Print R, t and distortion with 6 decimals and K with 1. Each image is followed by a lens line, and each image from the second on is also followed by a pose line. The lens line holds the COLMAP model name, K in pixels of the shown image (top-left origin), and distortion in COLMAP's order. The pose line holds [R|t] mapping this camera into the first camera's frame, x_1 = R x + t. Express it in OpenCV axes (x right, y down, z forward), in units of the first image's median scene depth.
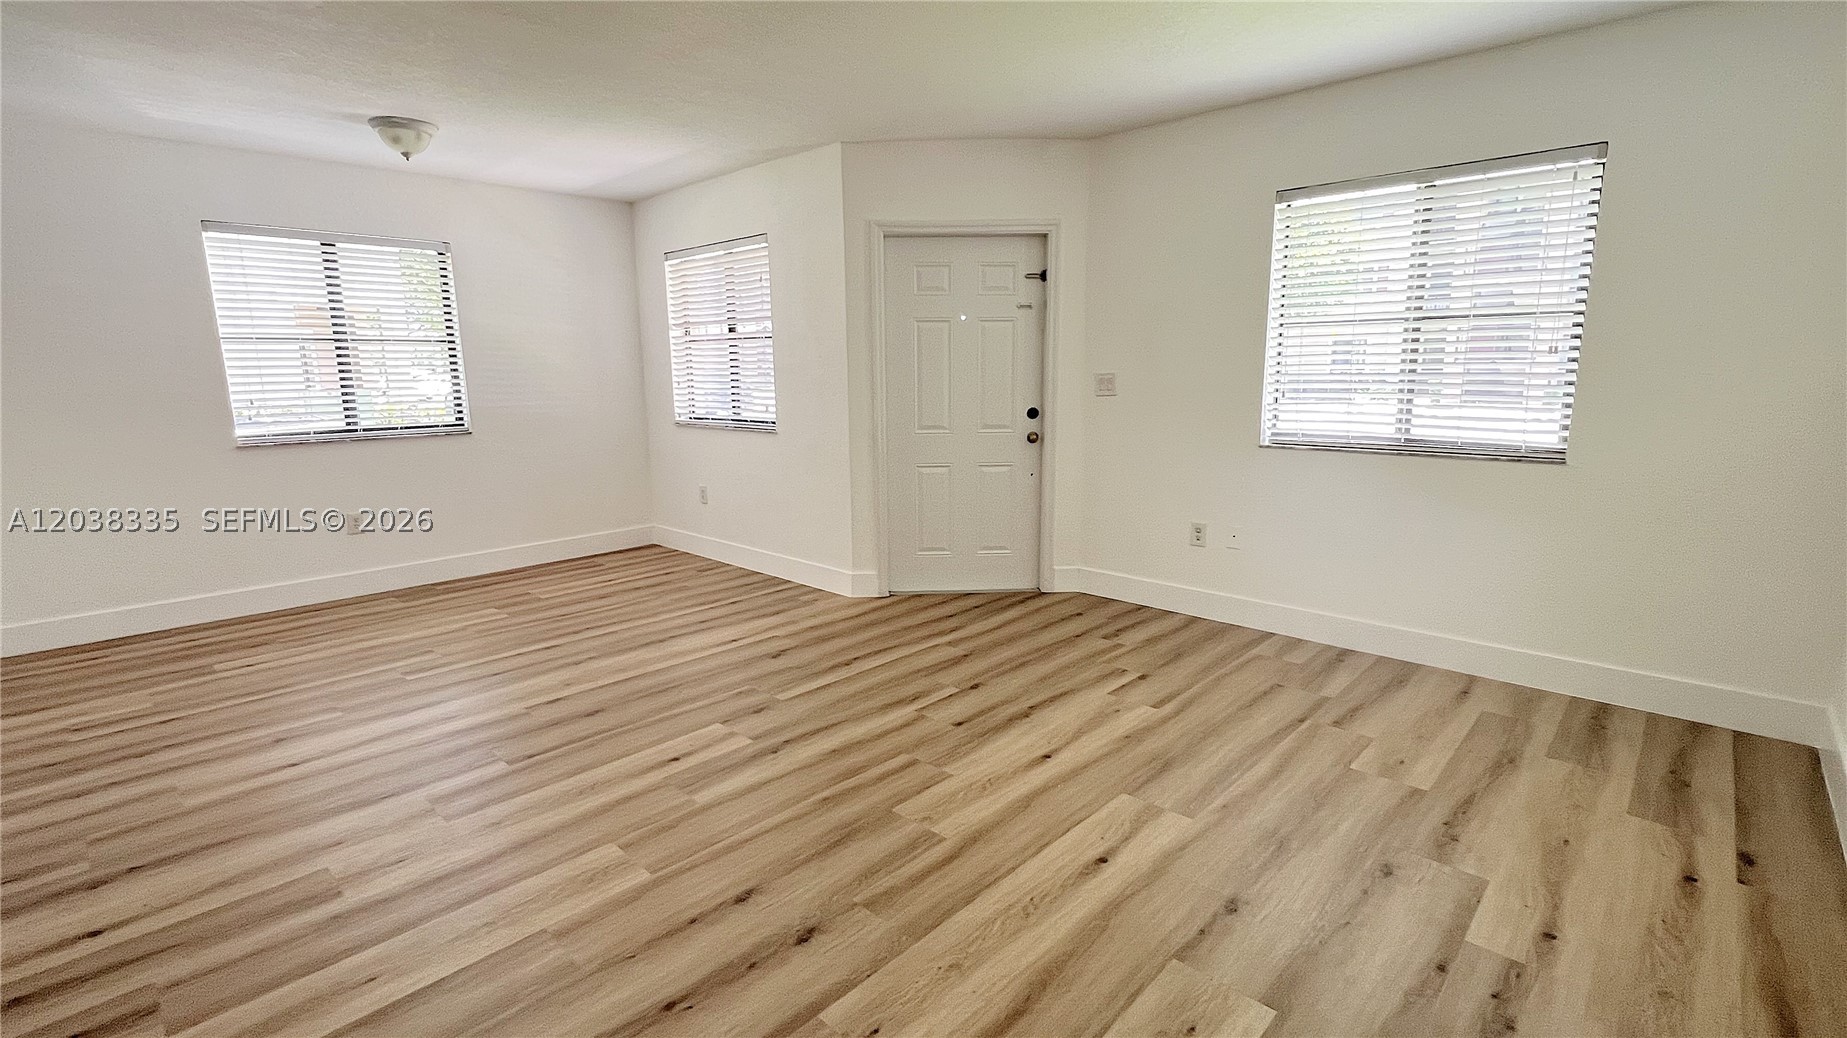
lens RADIAL K [[826.0, 0, 916.8], [0, 826.0, 519.7], [0, 0, 1]] dist [-0.001201, 0.000952]
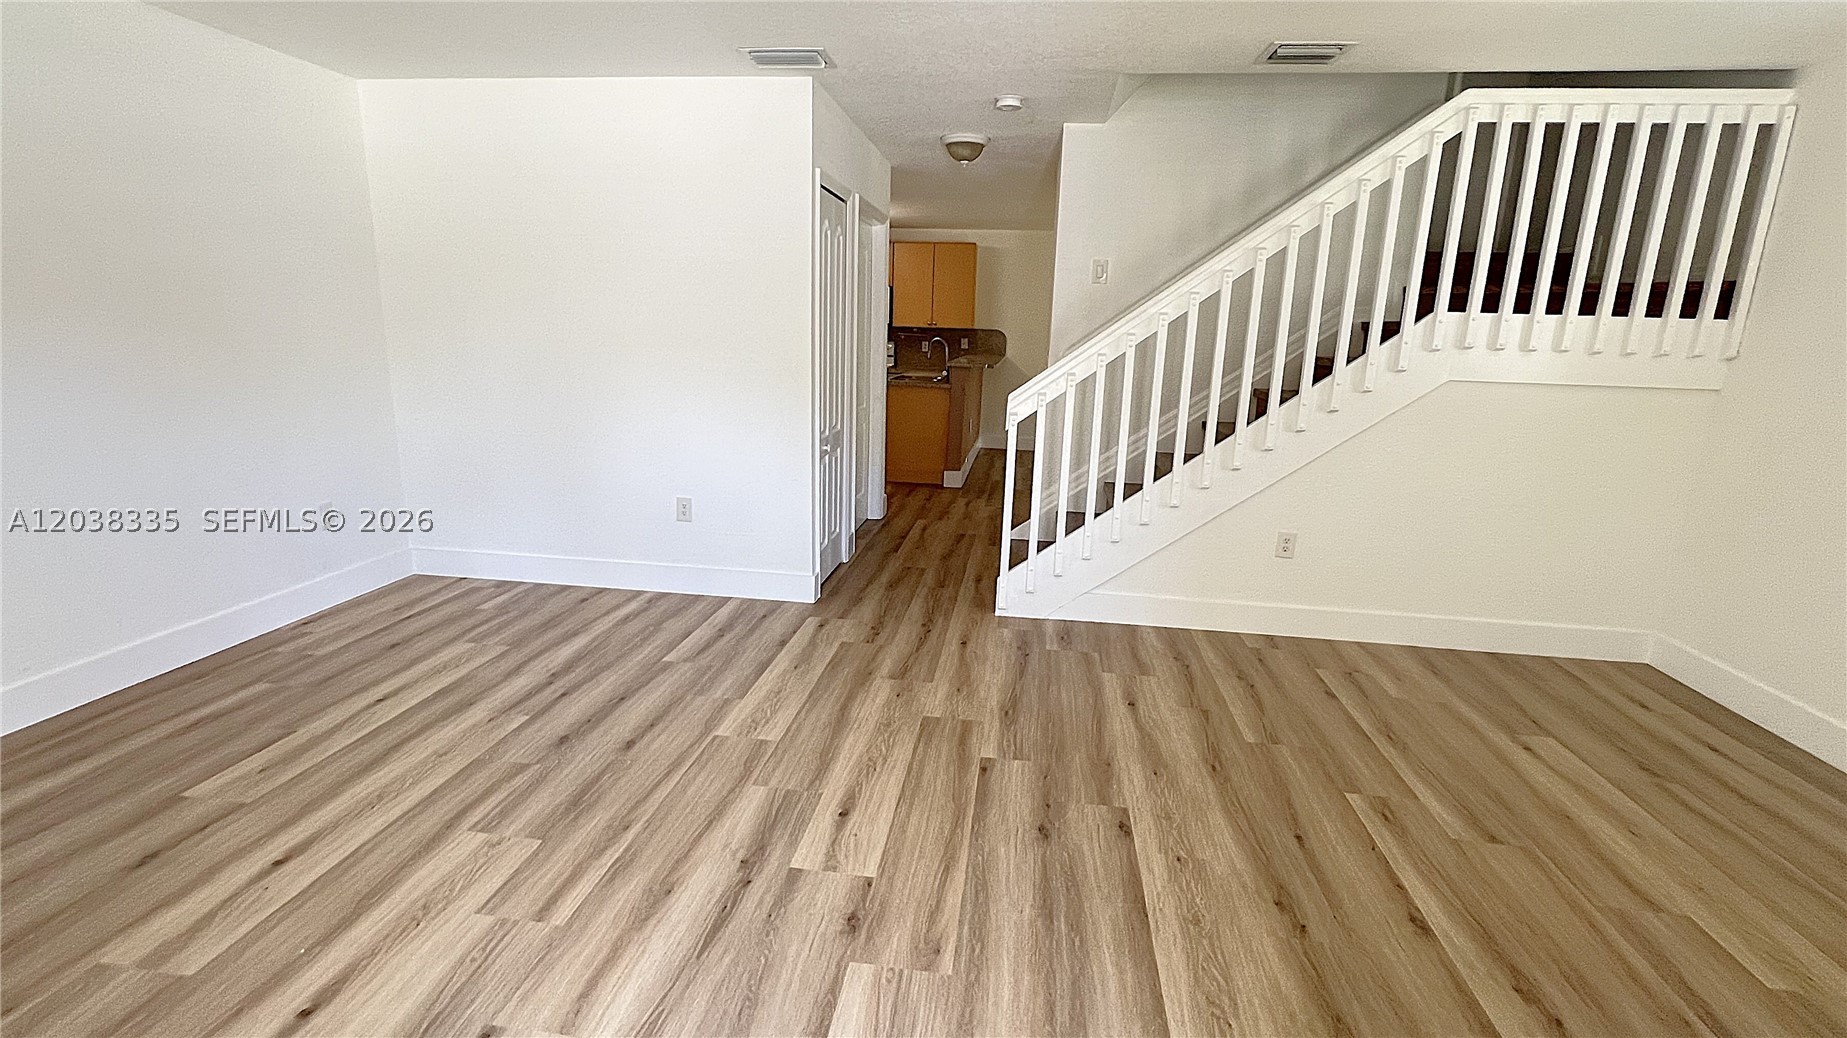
lens RADIAL K [[826.0, 0, 916.8], [0, 826.0, 519.7], [0, 0, 1]] dist [-0.001201, 0.000952]
pose [[-0.810889, 0.121512, -0.572446, 0.081153], [-0.127630, 0.917935, 0.375640, -0.264111], [0.571113, 0.377663, -0.728835, 1.278643]]
